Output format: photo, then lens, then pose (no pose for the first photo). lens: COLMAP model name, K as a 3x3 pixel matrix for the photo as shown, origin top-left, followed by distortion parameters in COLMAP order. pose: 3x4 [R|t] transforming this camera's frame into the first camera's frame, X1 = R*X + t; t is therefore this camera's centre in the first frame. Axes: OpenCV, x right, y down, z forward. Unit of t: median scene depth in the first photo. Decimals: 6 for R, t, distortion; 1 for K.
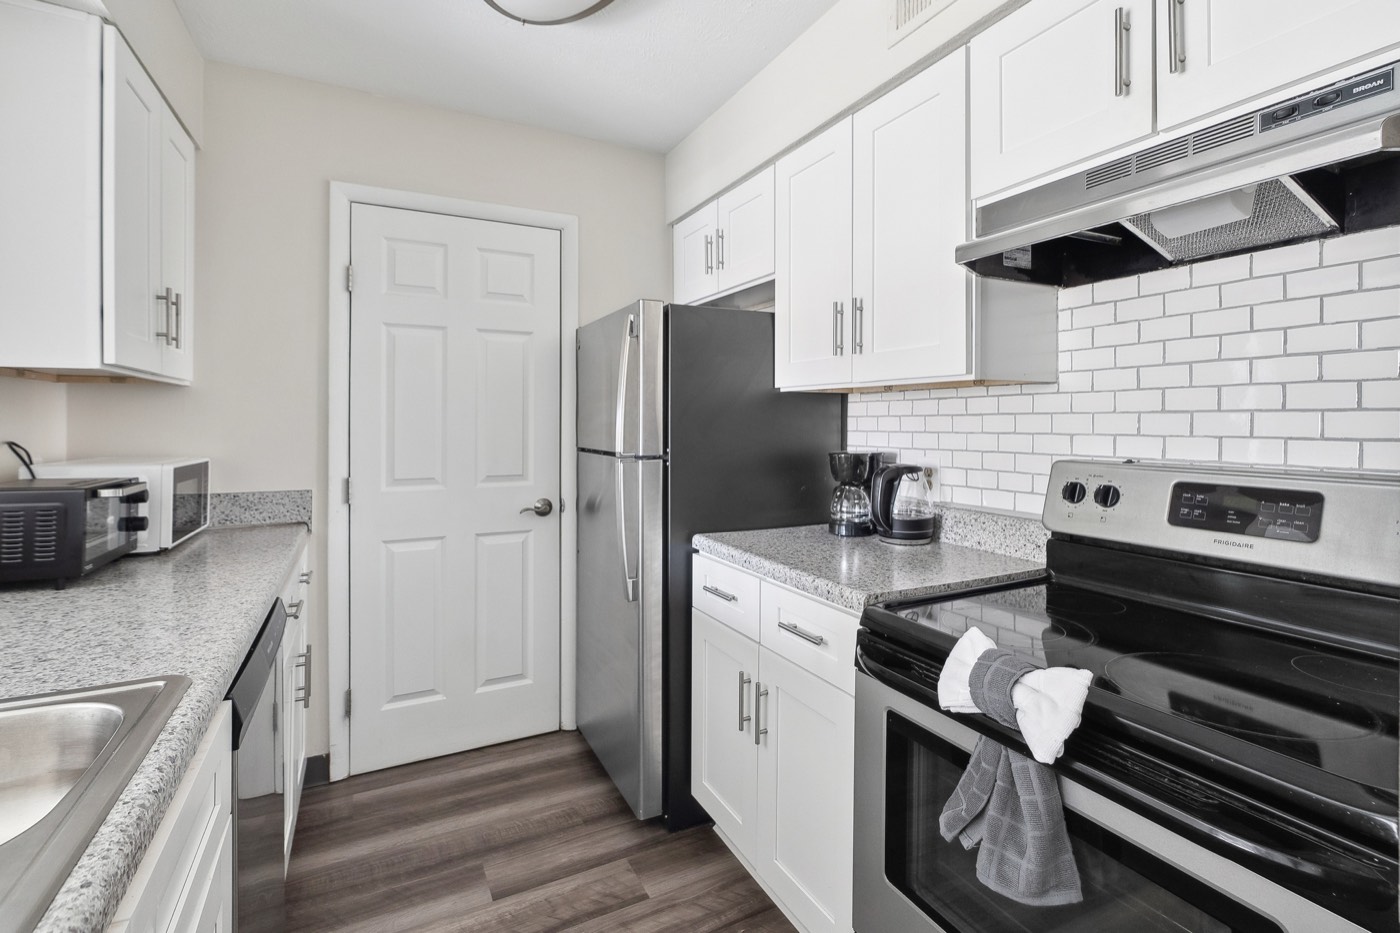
lens RADIAL K [[636.3, 0, 692.3], [0, 636.3, 420.9], [0, 0, 1]] dist [-0.003908, -0.000031]
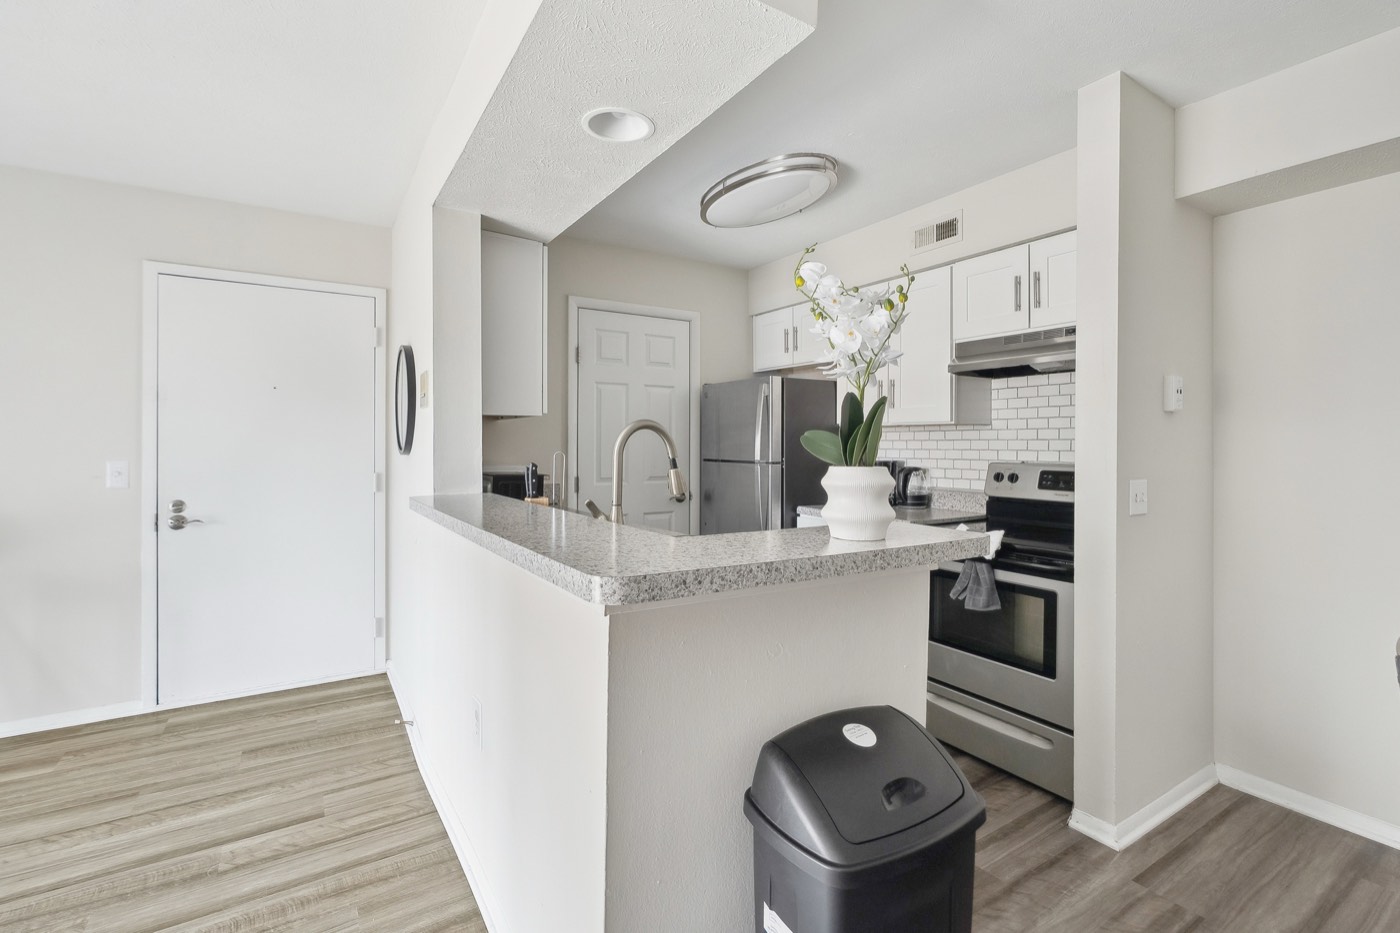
lens RADIAL K [[636.3, 0, 696.8], [0, 636.3, 438.5], [0, 0, 1]] dist [-0.003908, -0.000031]
pose [[0.995438, 0.004215, 0.095322, -0.530491], [-0.003703, 0.999978, -0.005550, -0.001269], [-0.095344, 0.005172, 0.995431, -0.891382]]
